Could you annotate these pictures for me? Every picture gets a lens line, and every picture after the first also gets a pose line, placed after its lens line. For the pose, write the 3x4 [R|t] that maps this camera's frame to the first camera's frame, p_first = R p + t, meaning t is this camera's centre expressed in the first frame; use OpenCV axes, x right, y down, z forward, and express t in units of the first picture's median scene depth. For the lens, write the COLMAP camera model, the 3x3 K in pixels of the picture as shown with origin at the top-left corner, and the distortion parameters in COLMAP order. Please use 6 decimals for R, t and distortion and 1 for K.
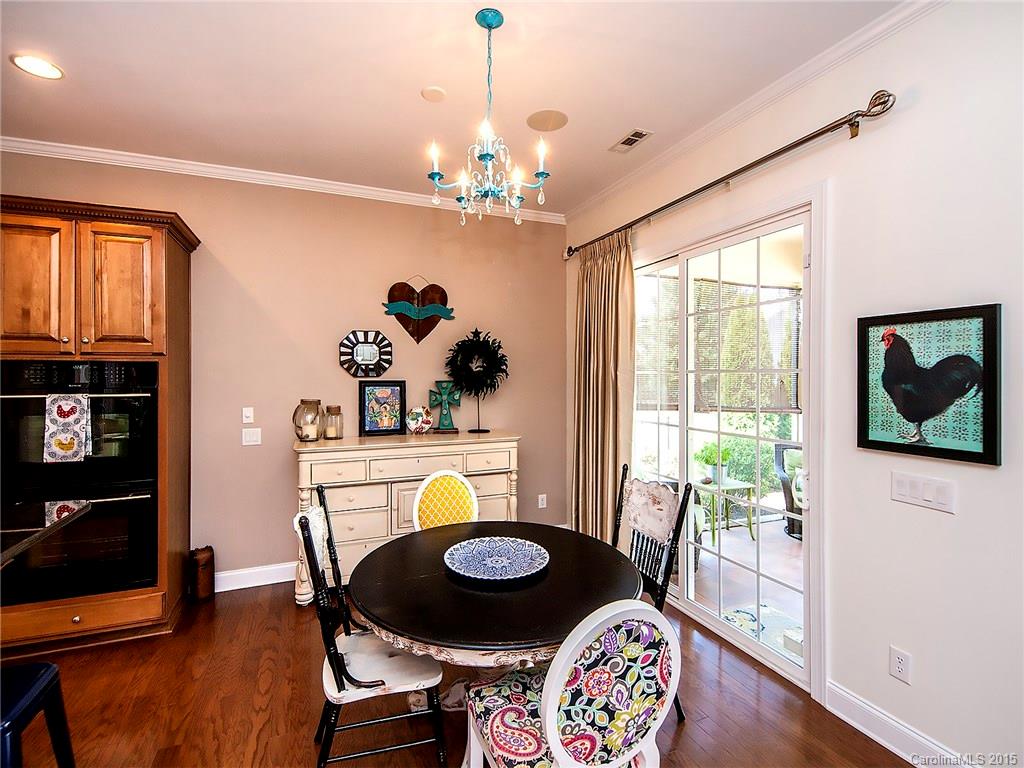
lens RADIAL K [[467.3, 0, 476.3], [0, 467.3, 374.9], [0, 0, 1]] dist [0.004322, -0.001433]
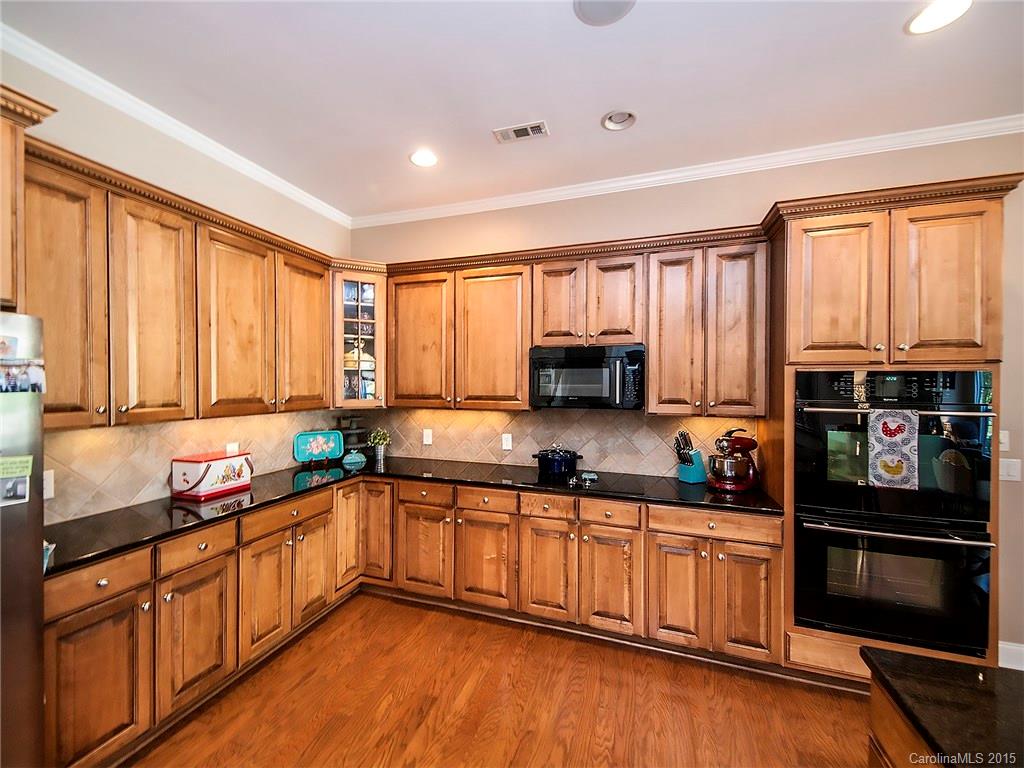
lens RADIAL K [[417.0, 0, 505.9], [0, 417.0, 384.2], [0, 0, 1]] dist [0.014095, -0.002291]
pose [[0.754986, 0.006224, -0.655711, -0.863818], [-0.007021, 0.999974, 0.001408, -0.001904], [0.655703, 0.003541, 0.755010, -0.058215]]
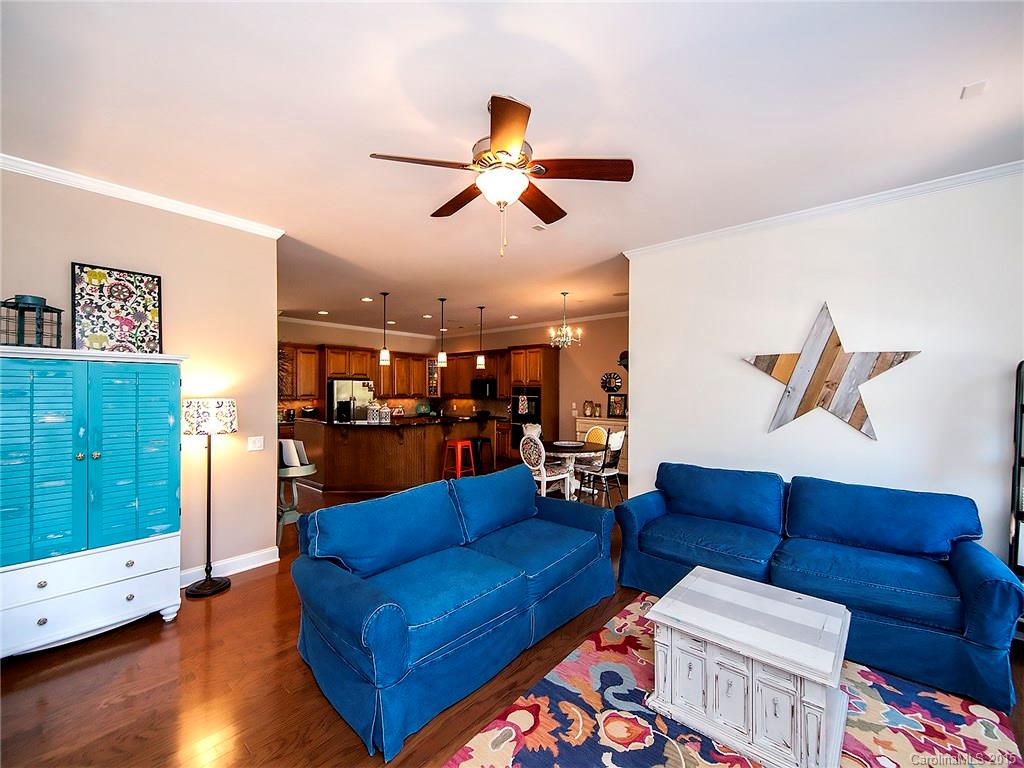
lens RADIAL K [[417.0, 0, 512.9], [0, 417.0, 390.7], [0, 0, 1]] dist [0.014095, -0.002291]
pose [[0.467786, 0.003462, -0.883835, 2.028248], [-0.006515, 0.999979, 0.000469, -0.002358], [0.883818, 0.005539, 0.467799, -0.647447]]
